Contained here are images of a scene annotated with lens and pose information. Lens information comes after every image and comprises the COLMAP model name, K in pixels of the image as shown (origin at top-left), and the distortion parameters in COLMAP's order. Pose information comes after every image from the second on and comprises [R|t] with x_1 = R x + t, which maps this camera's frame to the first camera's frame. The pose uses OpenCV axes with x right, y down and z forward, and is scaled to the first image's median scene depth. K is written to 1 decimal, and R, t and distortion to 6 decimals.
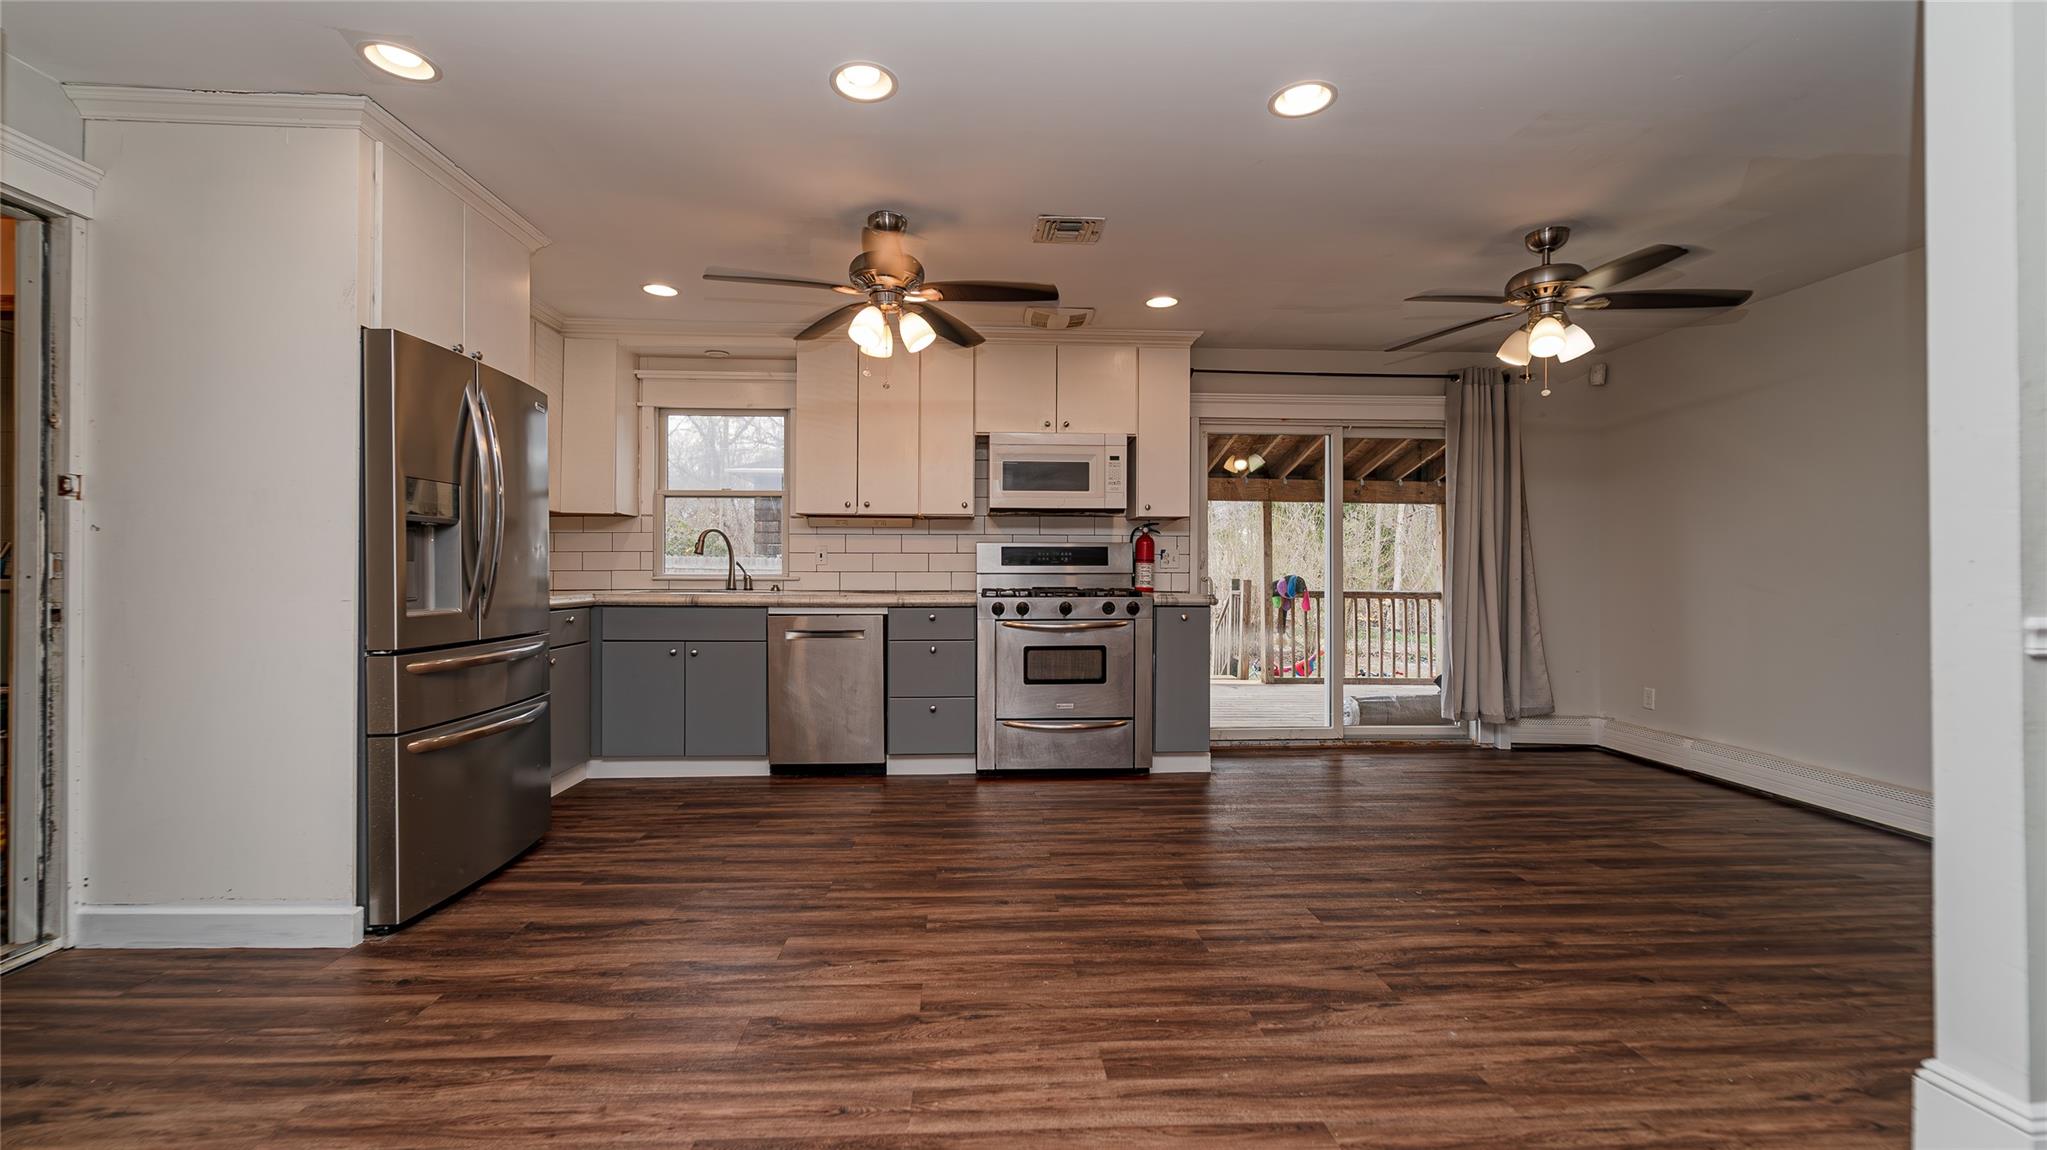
lens RADIAL K [[852.7, 0, 1029.4], [0, 852.7, 582.2], [0, 0, 1]] dist [-0.000301, 0.000088]
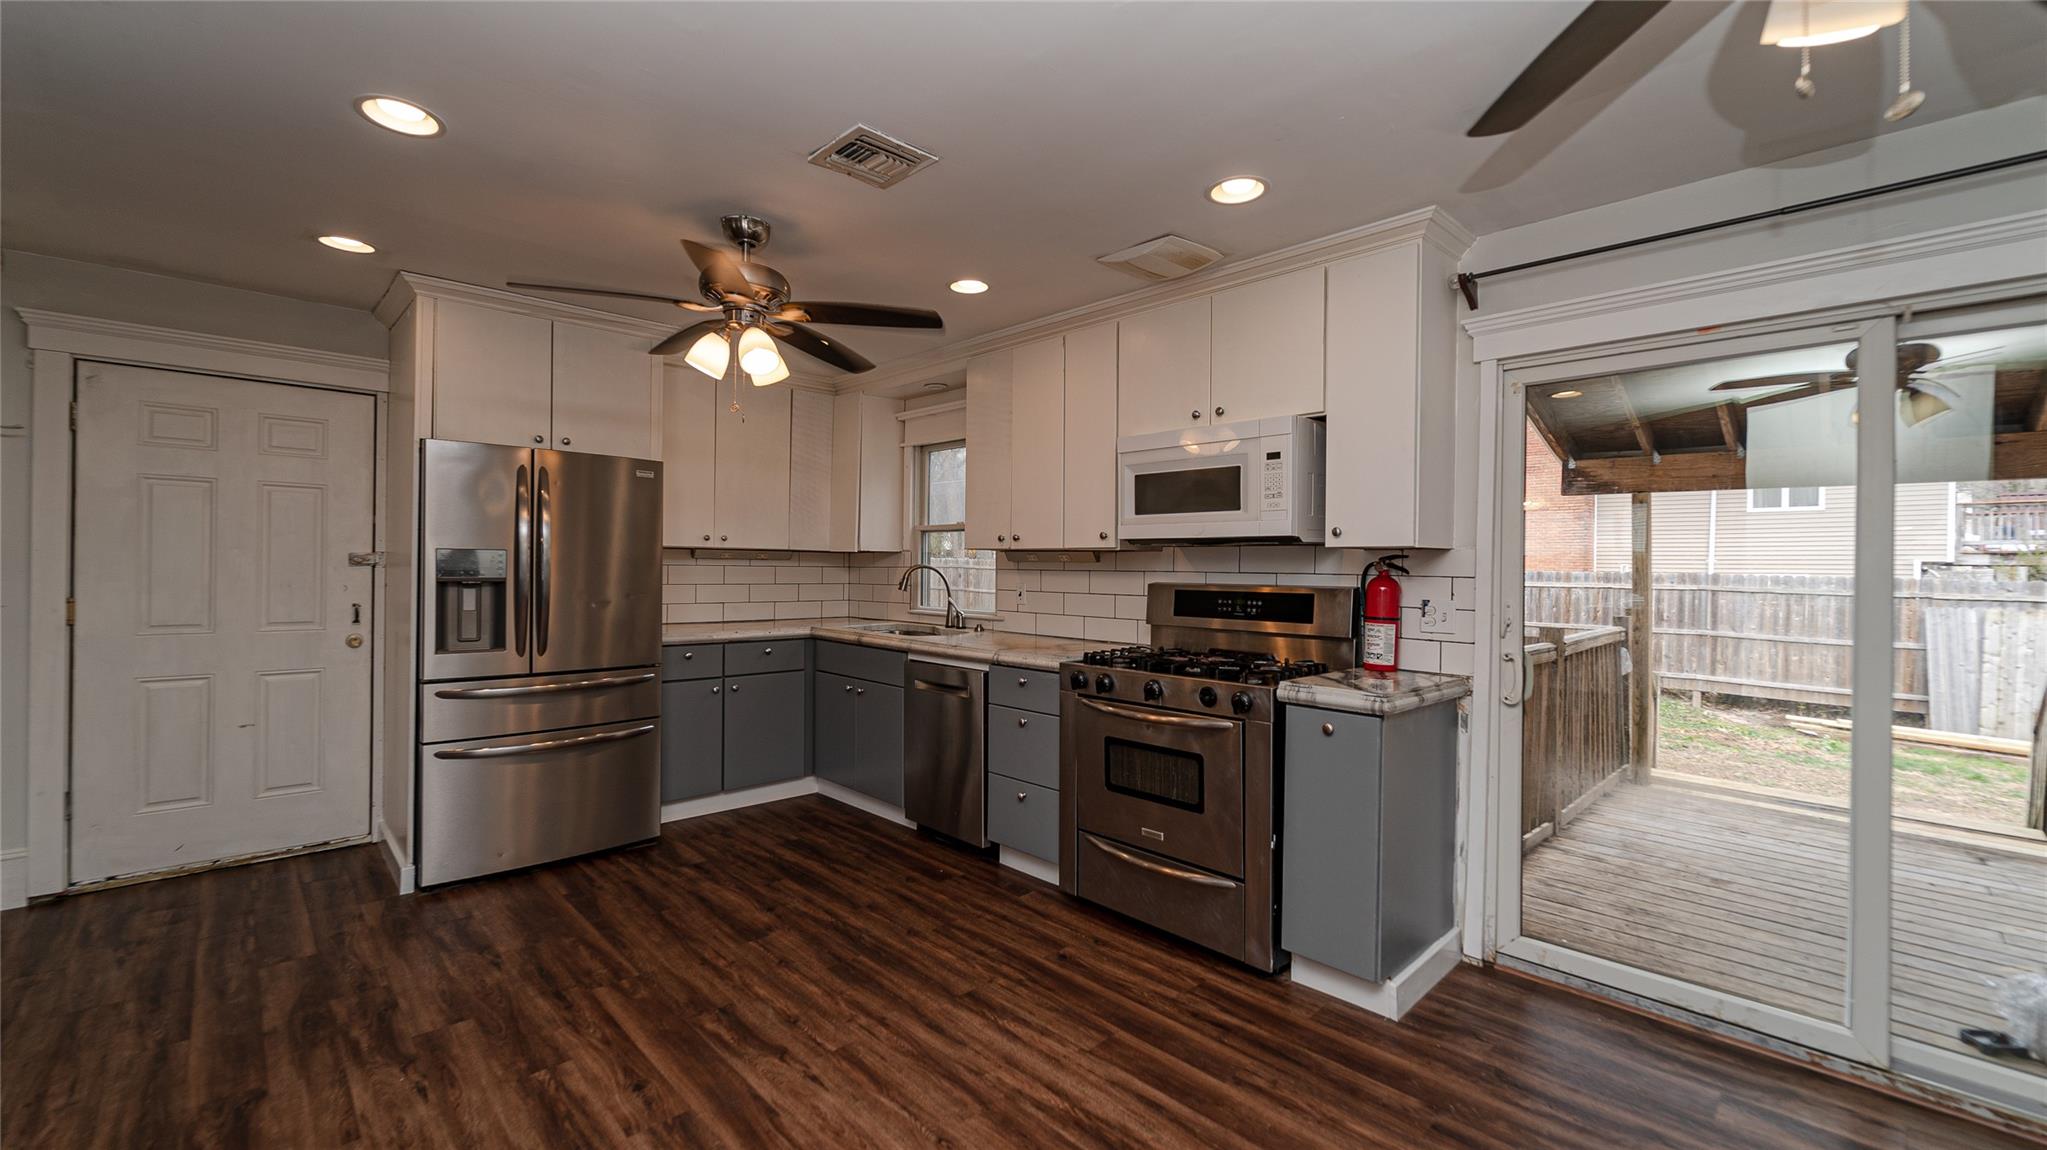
lens RADIAL K [[850.4, 0, 1023.3], [0, 850.4, 569.8], [0, 0, 1]] dist [-0.000727, -0.000307]
pose [[0.639197, 0.009469, -0.768985, 0.627779], [-0.020408, 0.999781, -0.004652, -0.074946], [0.768772, 0.018667, 0.639250, 0.625015]]
